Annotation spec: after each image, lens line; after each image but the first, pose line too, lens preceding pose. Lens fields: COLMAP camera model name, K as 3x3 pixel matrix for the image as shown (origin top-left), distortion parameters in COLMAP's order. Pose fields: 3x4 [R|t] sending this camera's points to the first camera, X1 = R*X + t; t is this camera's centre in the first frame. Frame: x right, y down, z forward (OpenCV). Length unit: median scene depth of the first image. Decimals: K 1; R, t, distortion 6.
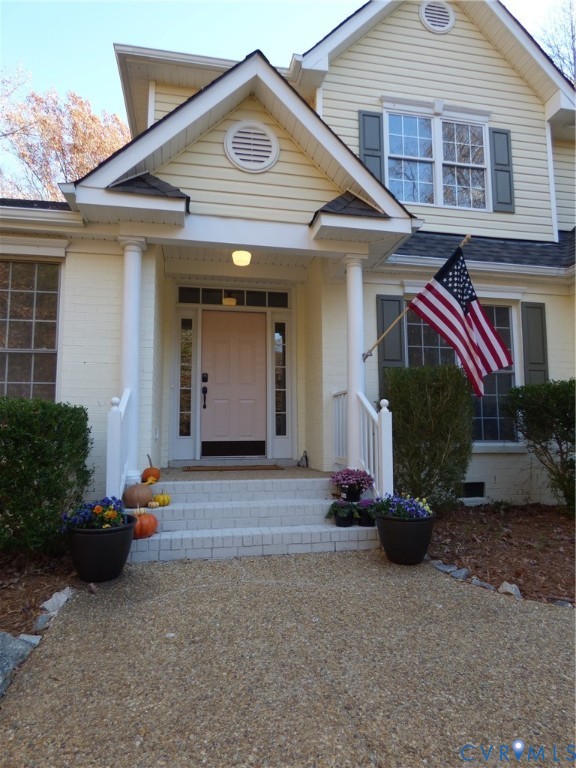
lens RADIAL K [[473.7, 0, 290.0], [0, 473.7, 385.2], [0, 0, 1]] dist [-0.008004, -0.006588]
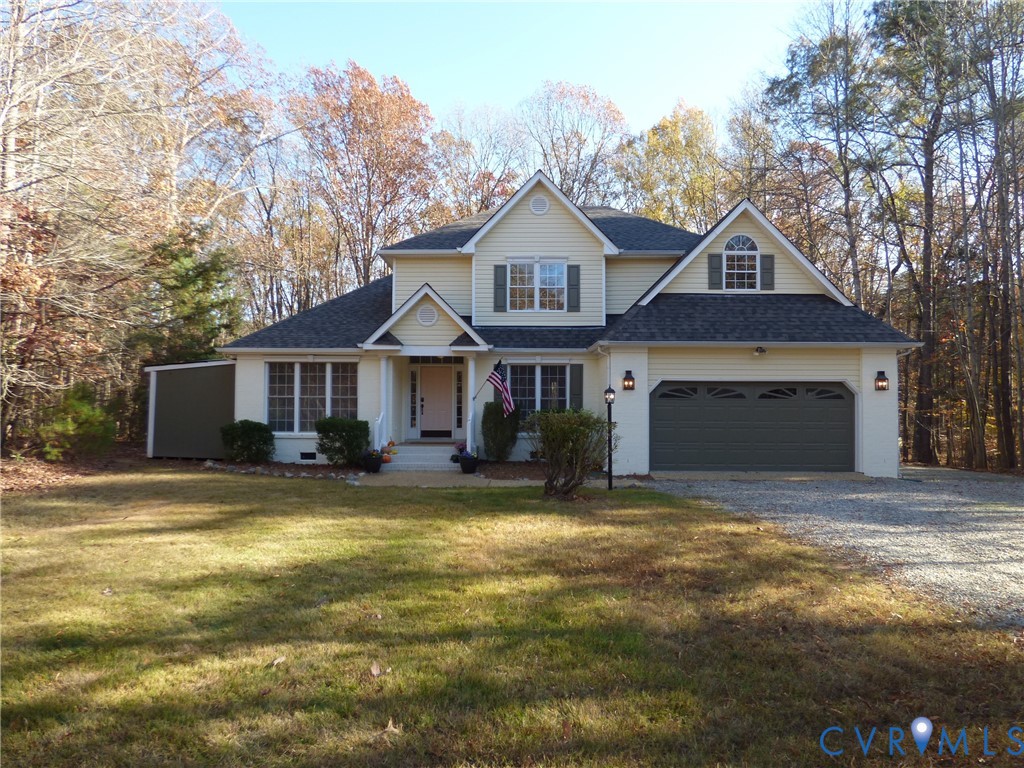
lens RADIAL K [[661.3, 0, 515.7], [0, 661.3, 385.3], [0, 0, 1]] dist [-0.000269, 0.002210]
pose [[0.980498, 0.001548, -0.196521, 1.075662], [0.012172, 0.997571, 0.068583, -0.370739], [0.196150, -0.069637, 0.978098, -2.381843]]
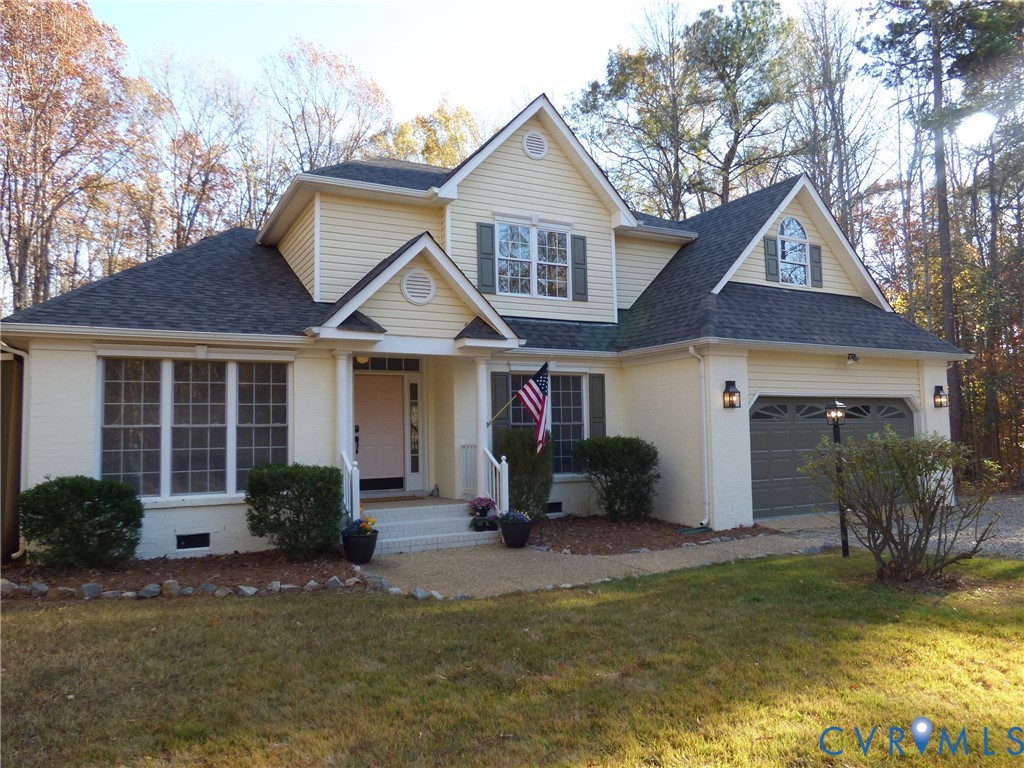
lens RADIAL K [[706.3, 0, 512.9], [0, 706.3, 383.4], [0, 0, 1]] dist [-0.010387, -0.005847]
pose [[0.957750, 0.005964, 0.287541, -0.438673], [-0.013015, 0.999660, 0.022614, -0.252393], [-0.287308, -0.025401, 0.957501, -1.255066]]
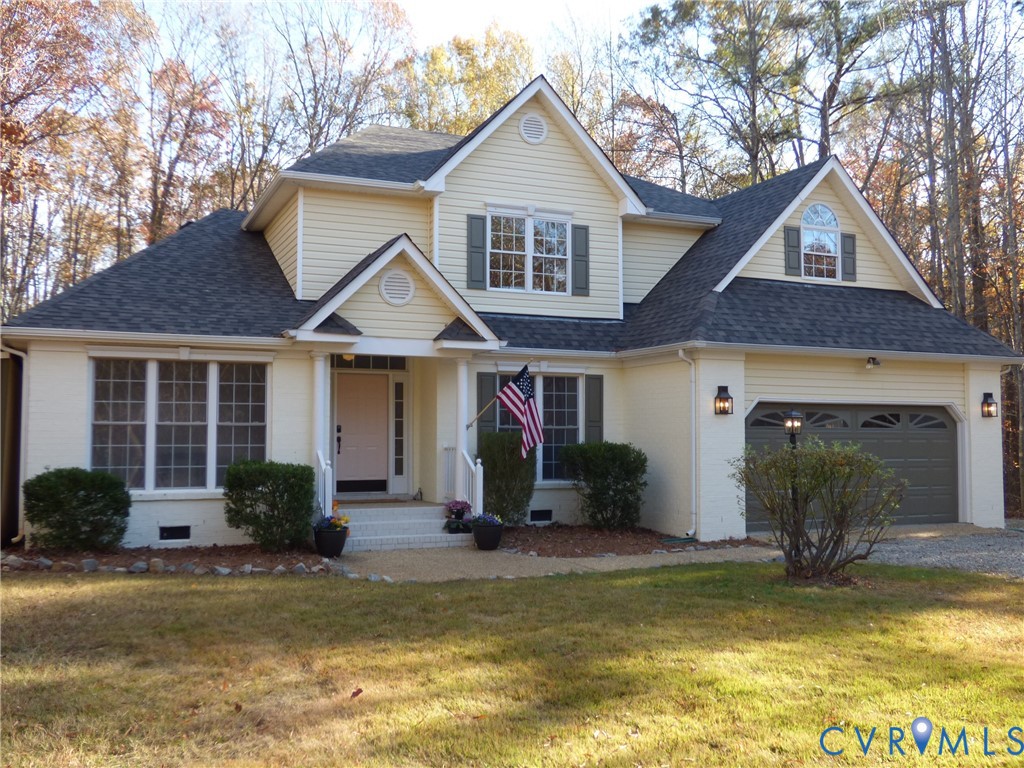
lens RADIAL K [[943.0, 0, 515.5], [0, 943.0, 383.3], [0, 0, 1]] dist [0.011729, 0.000000]
pose [[0.976958, 0.016470, 0.212794, -0.346672], [-0.025274, 0.998930, 0.038721, -0.328205], [-0.211928, -0.043207, 0.976330, -2.026883]]
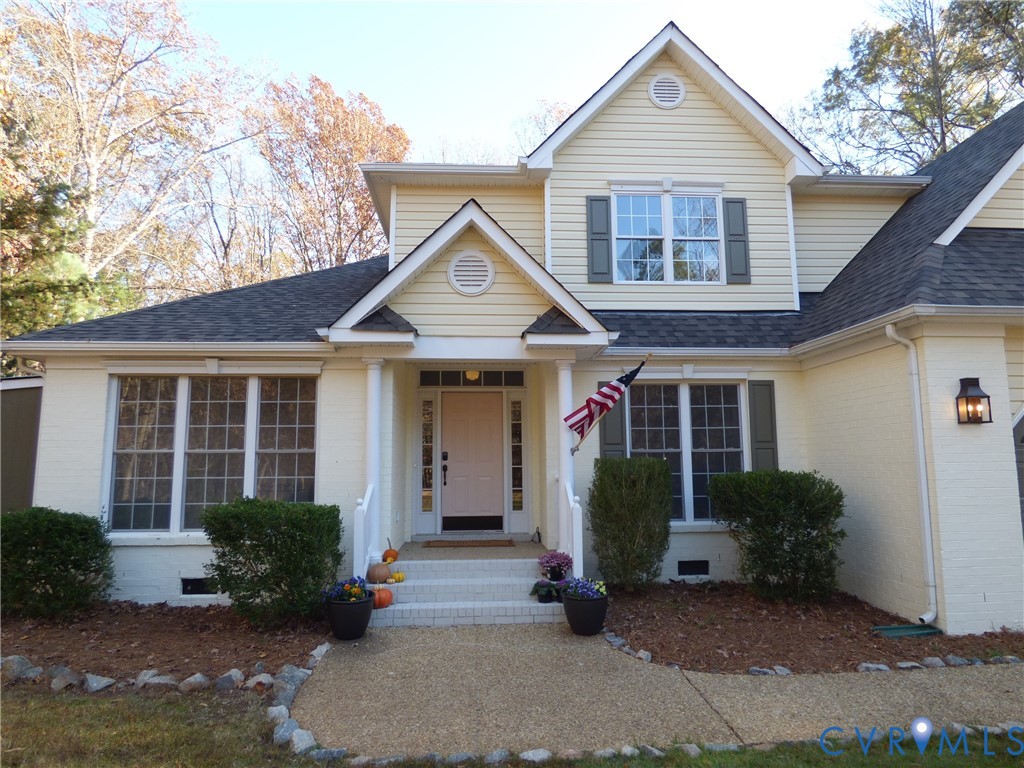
lens RADIAL K [[631.5, 0, 518.2], [0, 631.5, 382.0], [0, 0, 1]] dist [-0.008004, -0.006588]
pose [[0.991138, -0.021449, -0.131092, 0.235203], [0.017653, 0.999393, -0.030047, -0.185799], [0.131657, 0.027466, 0.990915, -0.531313]]
